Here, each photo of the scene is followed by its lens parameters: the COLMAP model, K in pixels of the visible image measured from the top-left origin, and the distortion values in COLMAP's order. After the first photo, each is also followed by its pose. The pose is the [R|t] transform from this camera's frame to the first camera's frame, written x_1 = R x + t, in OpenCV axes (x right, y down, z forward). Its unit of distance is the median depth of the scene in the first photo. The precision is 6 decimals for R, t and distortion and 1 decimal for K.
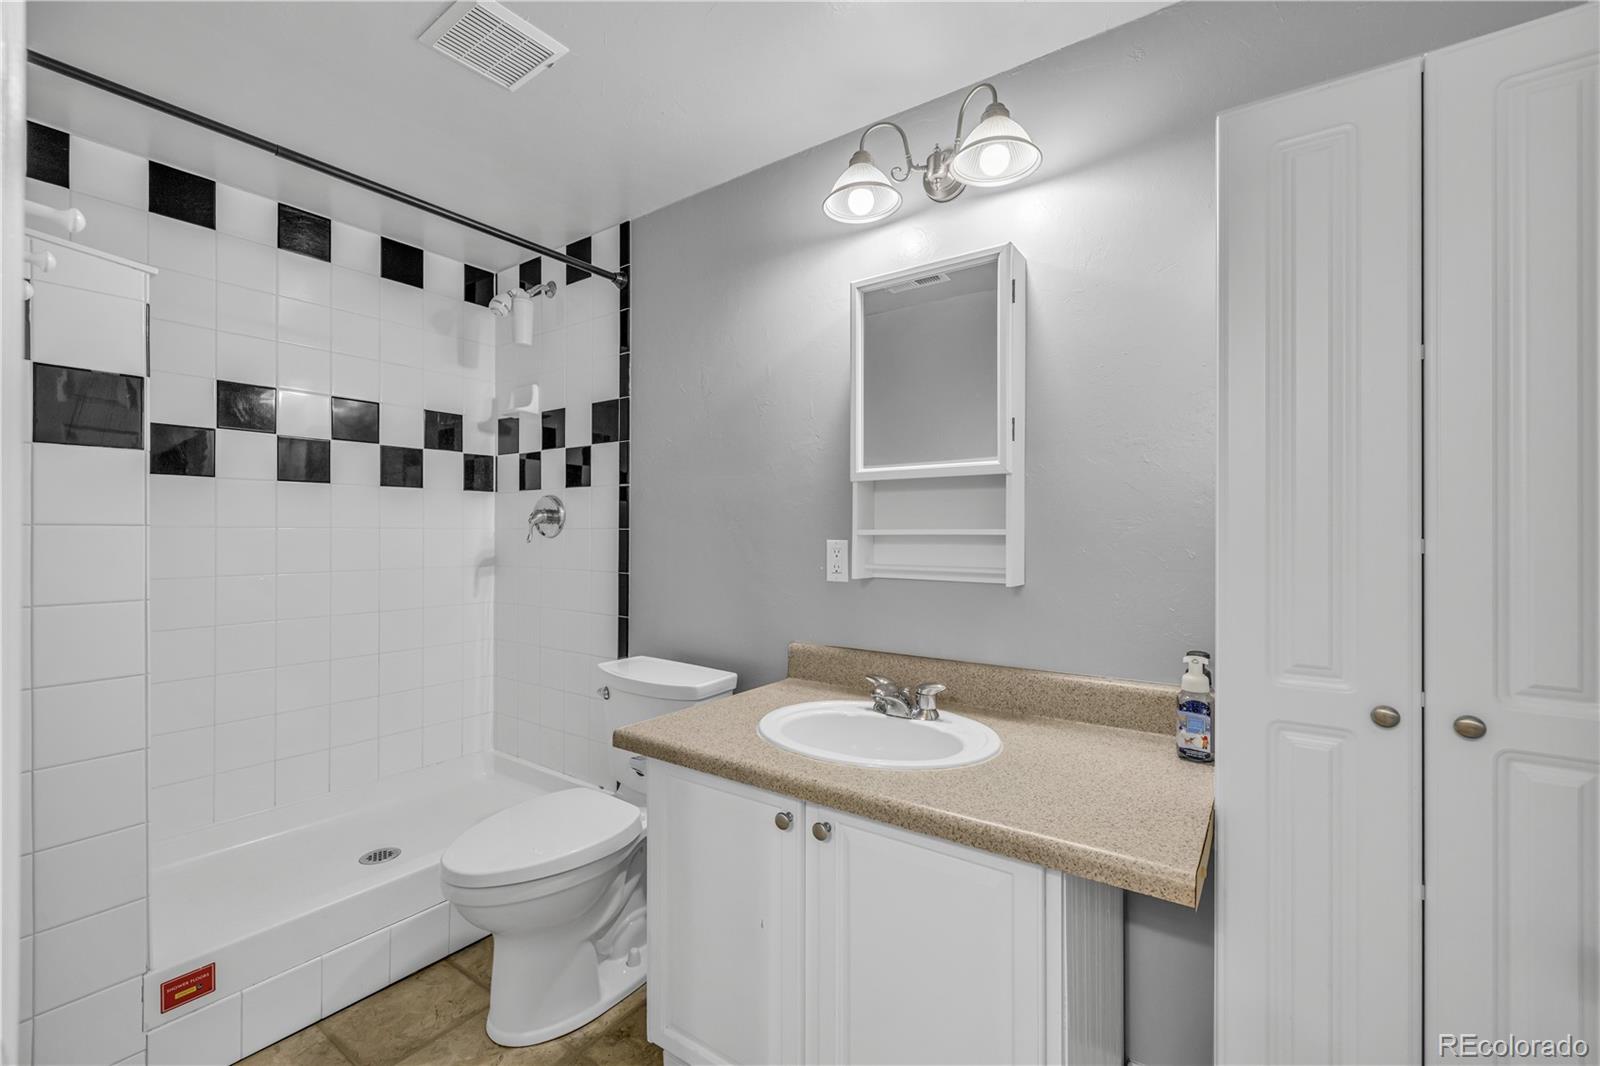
lens RADIAL K [[676.2, 0, 799.3], [0, 676.2, 533.8], [0, 0, 1]] dist [0.003293, 0.000322]
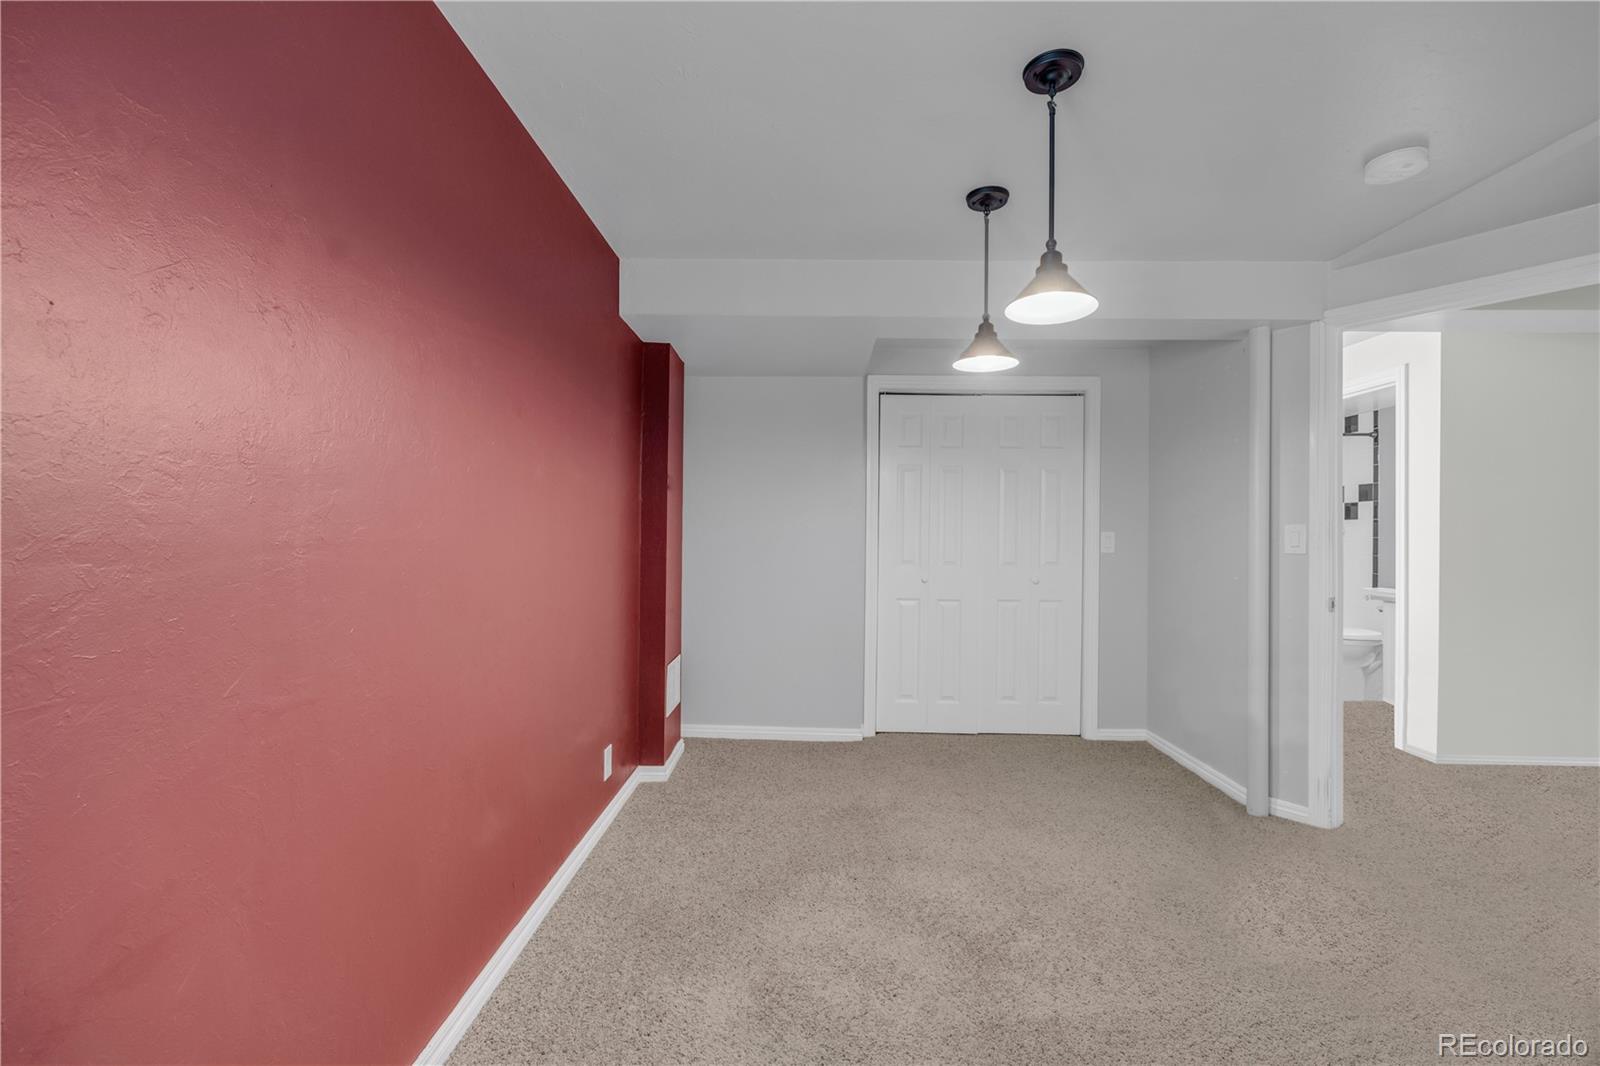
lens RADIAL K [[676.2, 0, 799.4], [0, 676.2, 532.3], [0, 0, 1]] dist [0.003293, 0.000322]
pose [[0.567456, 0.000208, -0.823404, 0.564965], [-0.001852, 0.999998, -0.001024, -0.018379], [0.823401, 0.002106, 0.567455, -2.062166]]
